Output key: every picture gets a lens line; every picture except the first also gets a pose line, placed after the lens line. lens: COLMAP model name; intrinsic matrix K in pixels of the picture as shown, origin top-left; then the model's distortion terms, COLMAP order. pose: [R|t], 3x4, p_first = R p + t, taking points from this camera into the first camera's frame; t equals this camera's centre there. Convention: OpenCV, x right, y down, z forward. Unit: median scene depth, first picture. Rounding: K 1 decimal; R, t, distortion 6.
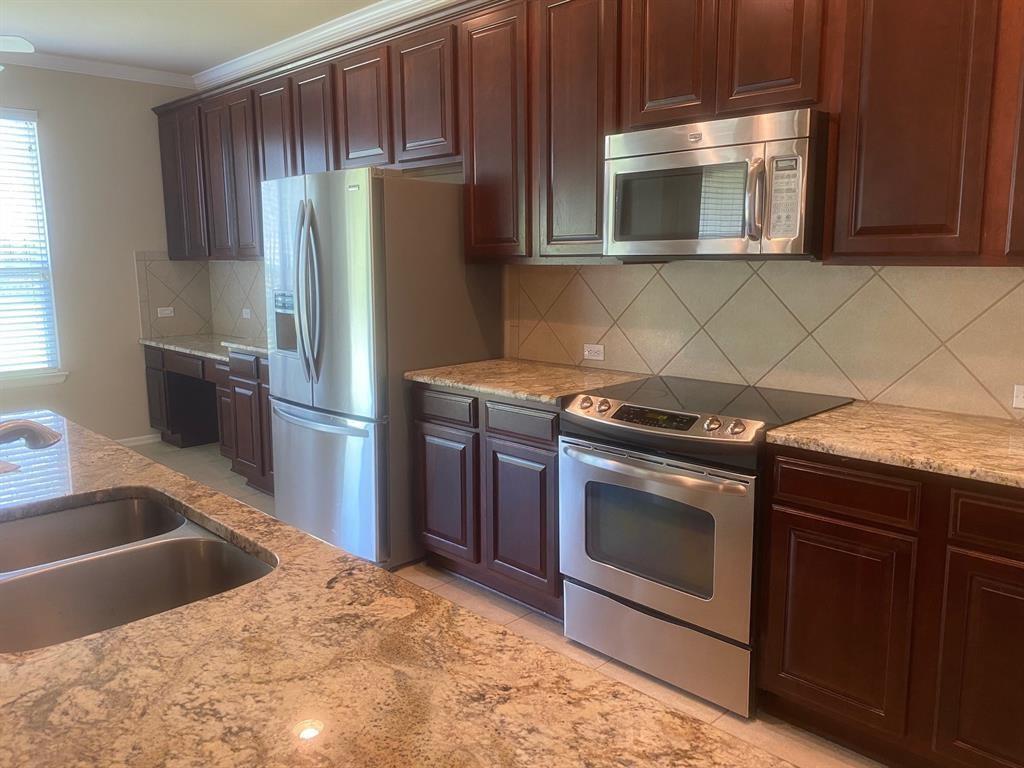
lens RADIAL K [[785.8, 0, 514.7], [0, 785.8, 379.6], [0, 0, 1]] dist [0.033016, -0.034786]
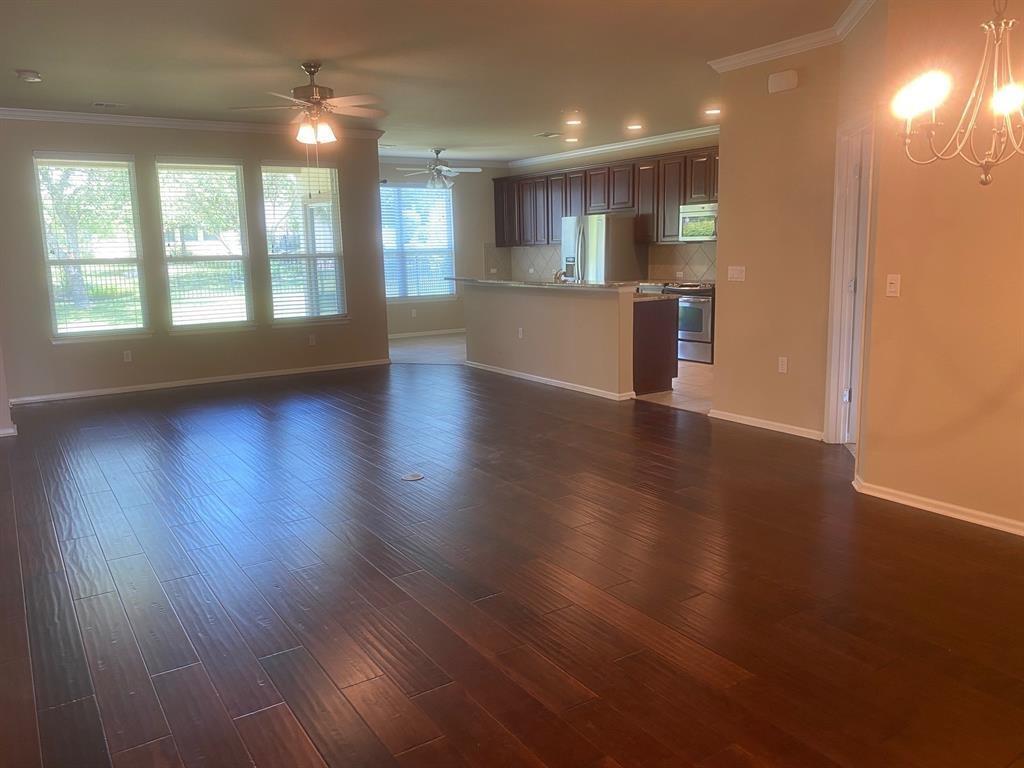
lens RADIAL K [[785.8, 0, 506.8], [0, 785.8, 379.2], [0, 0, 1]] dist [0.033016, -0.034786]
pose [[0.980986, 0.018240, -0.193221, 0.045398], [-0.015584, 0.999762, 0.015255, 0.335512], [0.193453, -0.011954, 0.981037, -2.099252]]
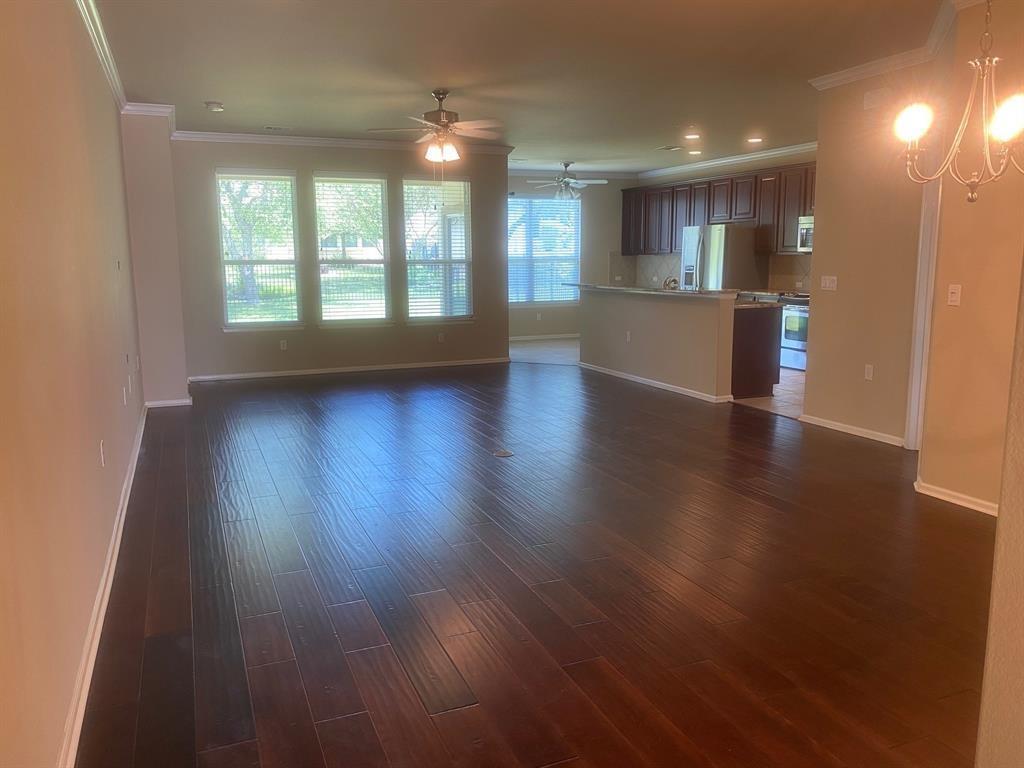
lens RADIAL K [[785.8, 0, 504.6], [0, 785.8, 385.0], [0, 0, 1]] dist [0.033016, -0.034786]
pose [[0.927348, 0.060941, -0.369204, 0.202479], [-0.058473, 0.998129, 0.017881, 0.366331], [0.369603, 0.005006, 0.929176, -2.249173]]
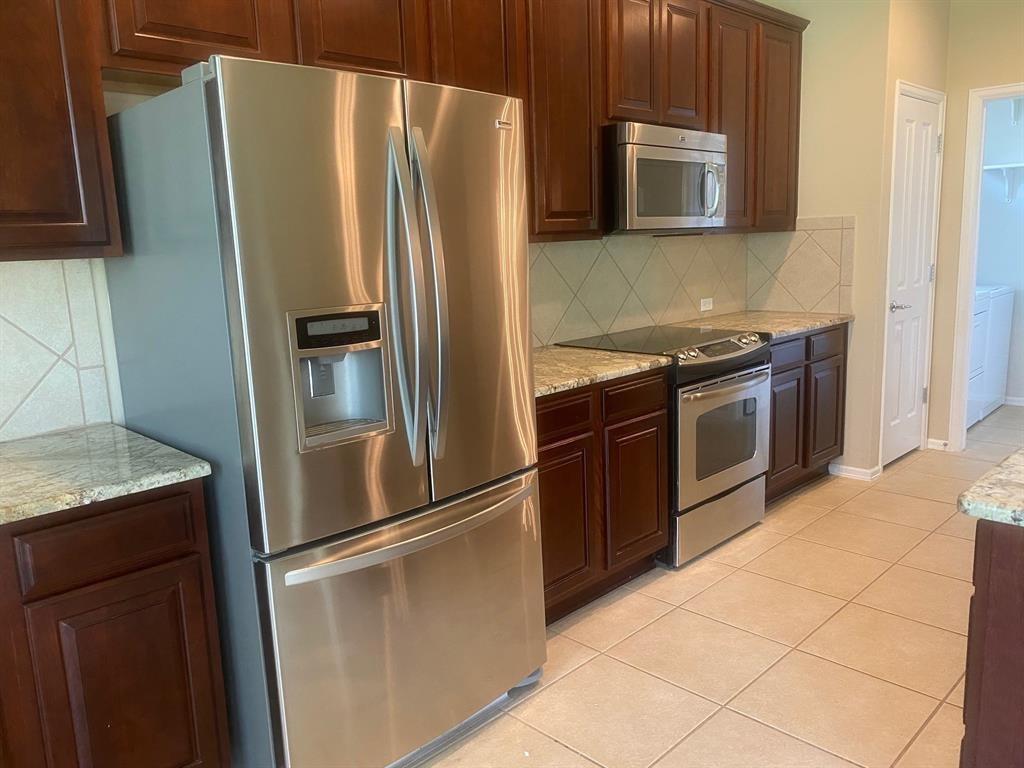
lens RADIAL K [[785.8, 0, 505.7], [0, 785.8, 380.8], [0, 0, 1]] dist [0.033016, -0.034786]
pose [[0.004037, -0.166744, 0.985992, -0.886542], [0.196589, 0.966891, 0.162709, -0.144057], [-0.980478, 0.193178, 0.036683, 1.011003]]
